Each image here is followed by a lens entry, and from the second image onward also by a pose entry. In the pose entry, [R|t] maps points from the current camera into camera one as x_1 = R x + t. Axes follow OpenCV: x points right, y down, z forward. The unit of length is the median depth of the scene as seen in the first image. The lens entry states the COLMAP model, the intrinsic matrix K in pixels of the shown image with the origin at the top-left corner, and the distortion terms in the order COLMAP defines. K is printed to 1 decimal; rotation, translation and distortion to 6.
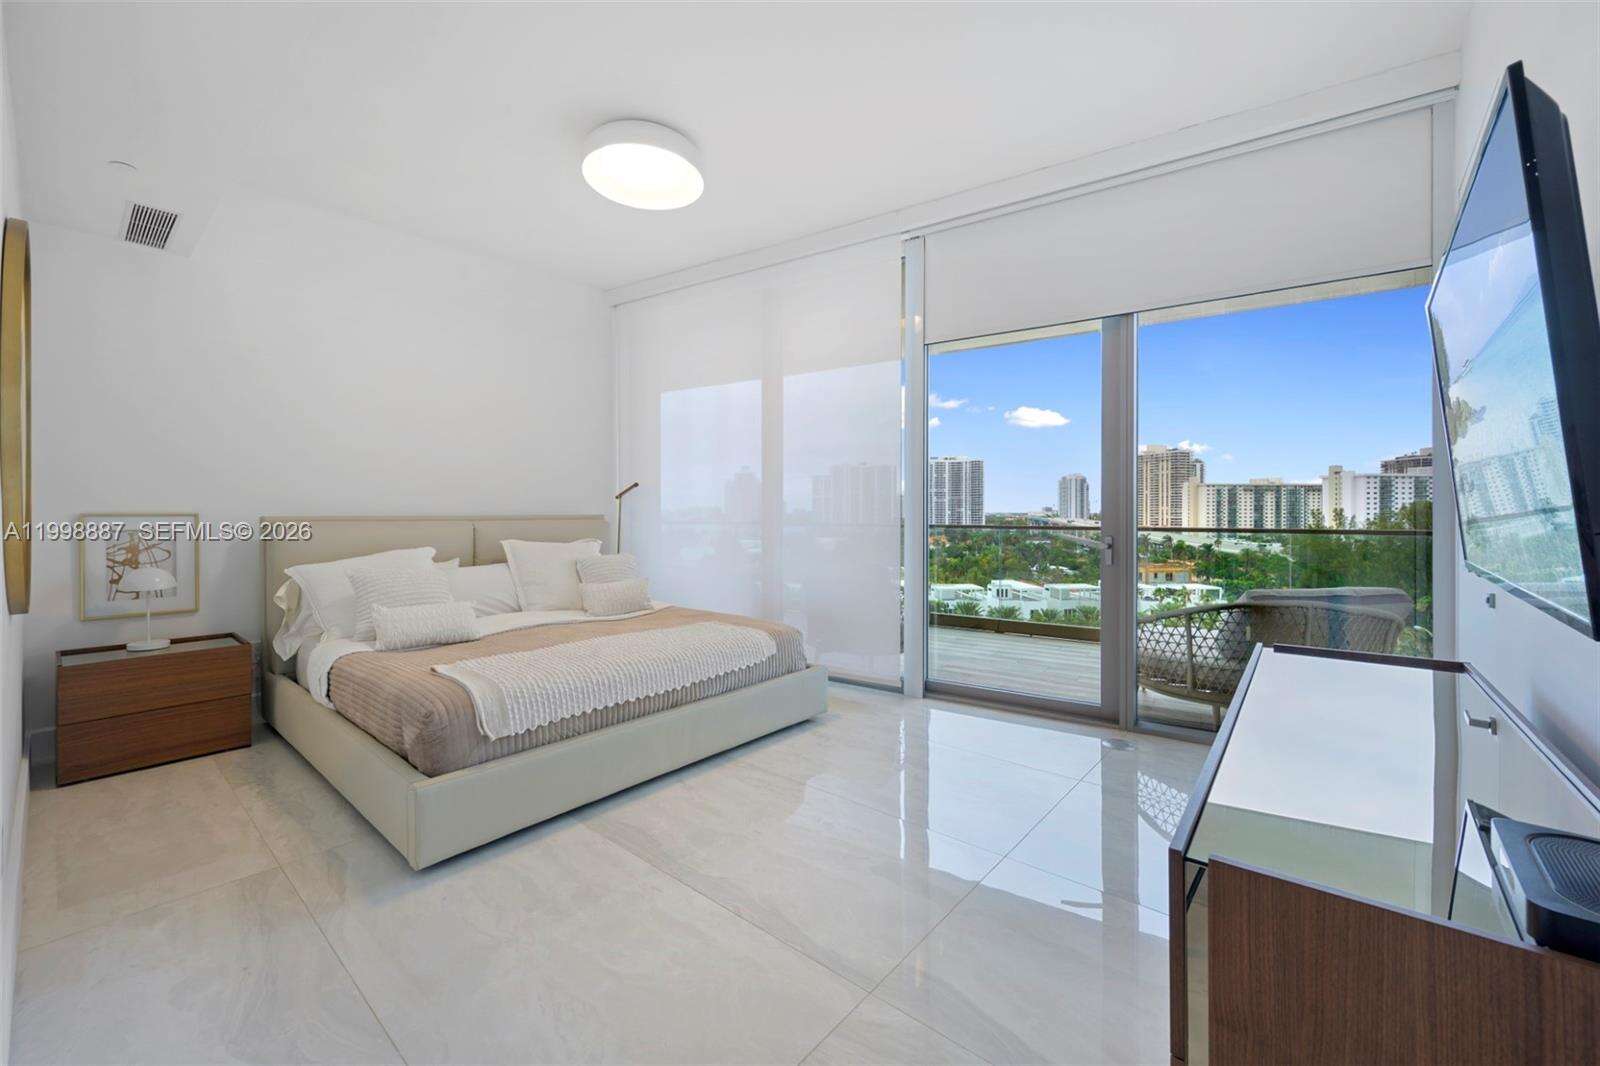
lens RADIAL K [[642.5, 0, 801.3], [0, 642.5, 518.3], [0, 0, 1]] dist [0.007072, 0.000191]
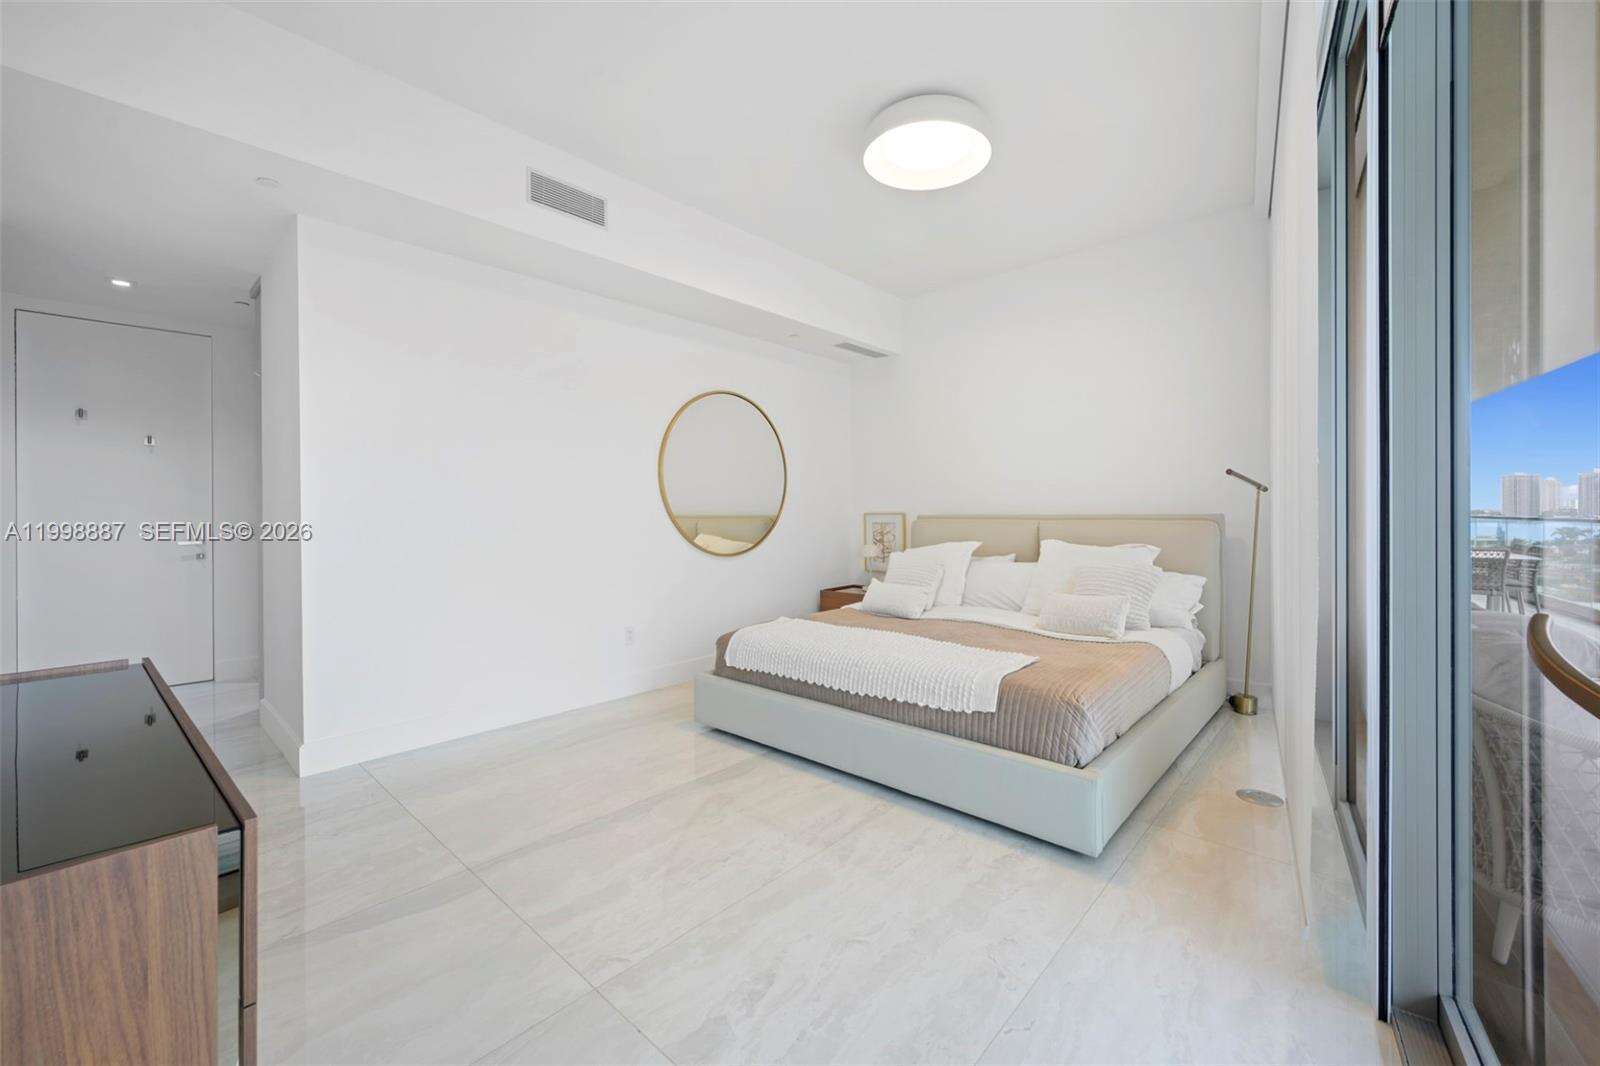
lens RADIAL K [[642.5, 0, 804.3], [0, 642.5, 518.4], [0, 0, 1]] dist [0.007072, 0.000191]
pose [[-0.043103, 0.001551, -0.999069, 0.576294], [-0.009601, 0.999952, 0.001967, 0.003798], [0.999024, 0.009677, -0.043086, 0.719034]]
